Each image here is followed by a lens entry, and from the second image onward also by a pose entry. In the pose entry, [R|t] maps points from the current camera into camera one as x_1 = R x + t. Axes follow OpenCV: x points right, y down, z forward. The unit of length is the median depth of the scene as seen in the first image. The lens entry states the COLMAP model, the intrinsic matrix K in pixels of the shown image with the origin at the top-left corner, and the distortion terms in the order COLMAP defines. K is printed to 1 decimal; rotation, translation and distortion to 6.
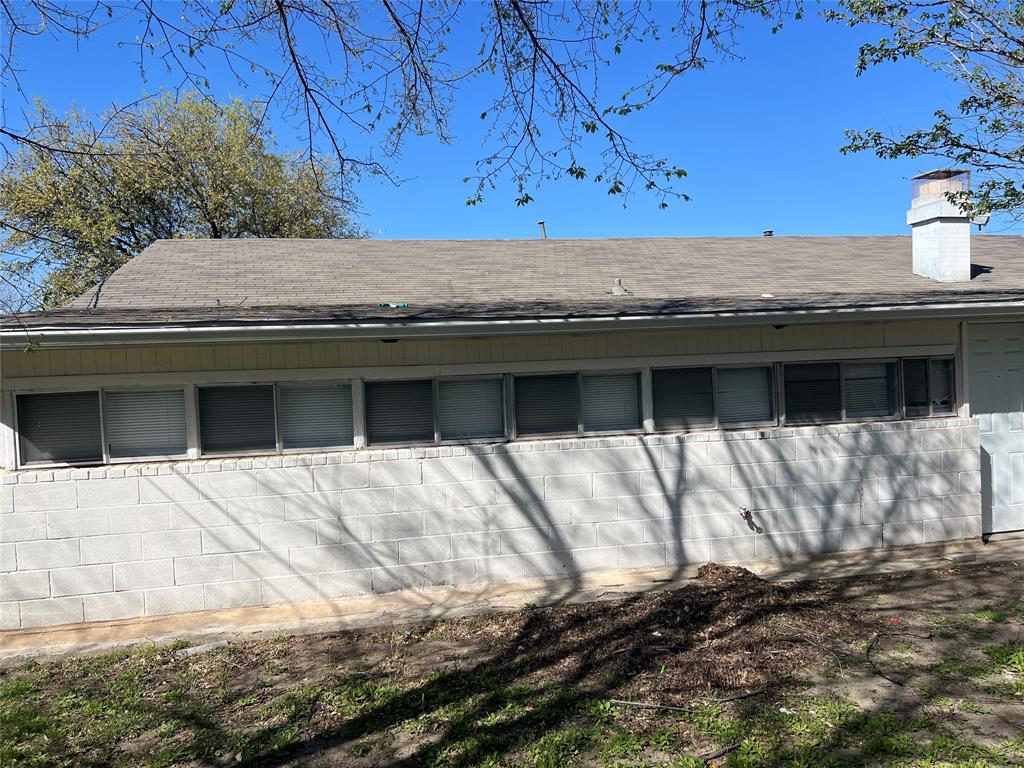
lens RADIAL K [[767.8, 0, 507.4], [0, 767.8, 391.0], [0, 0, 1]] dist [0.057152, -0.064985]
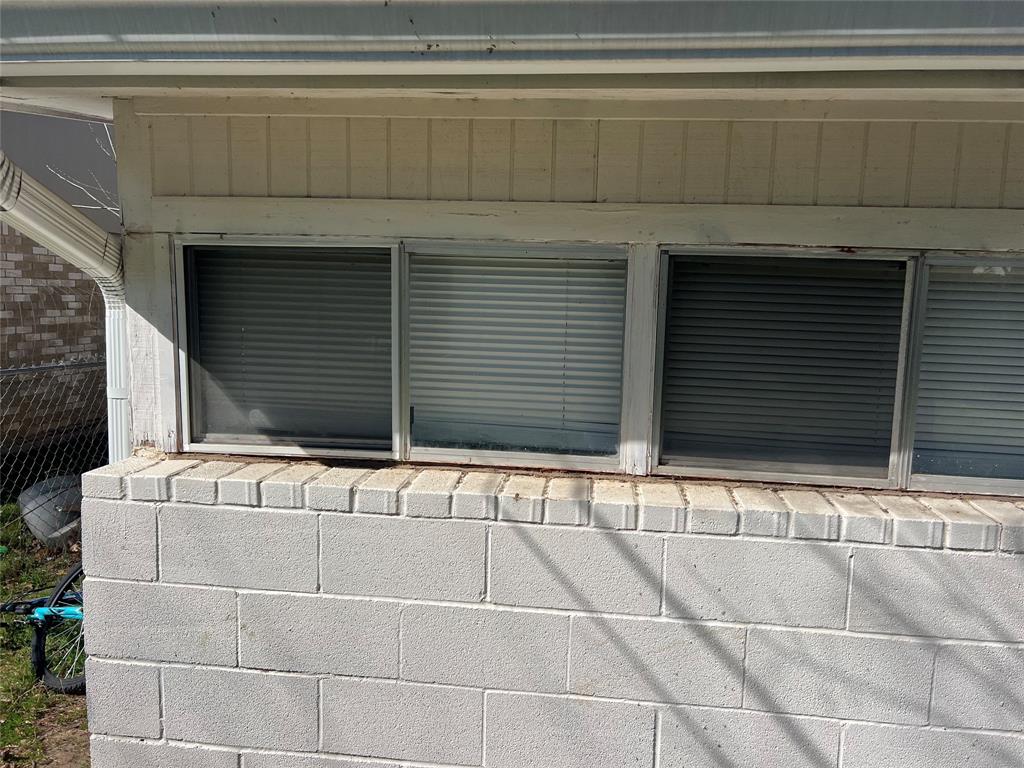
lens RADIAL K [[767.8, 0, 507.7], [0, 767.8, 386.2], [0, 0, 1]] dist [0.057152, -0.064985]
pose [[0.947736, 0.097594, -0.303764, -0.346991], [-0.069077, 0.992251, 0.103274, 0.019983], [0.311489, -0.076893, 0.947134, 0.648508]]
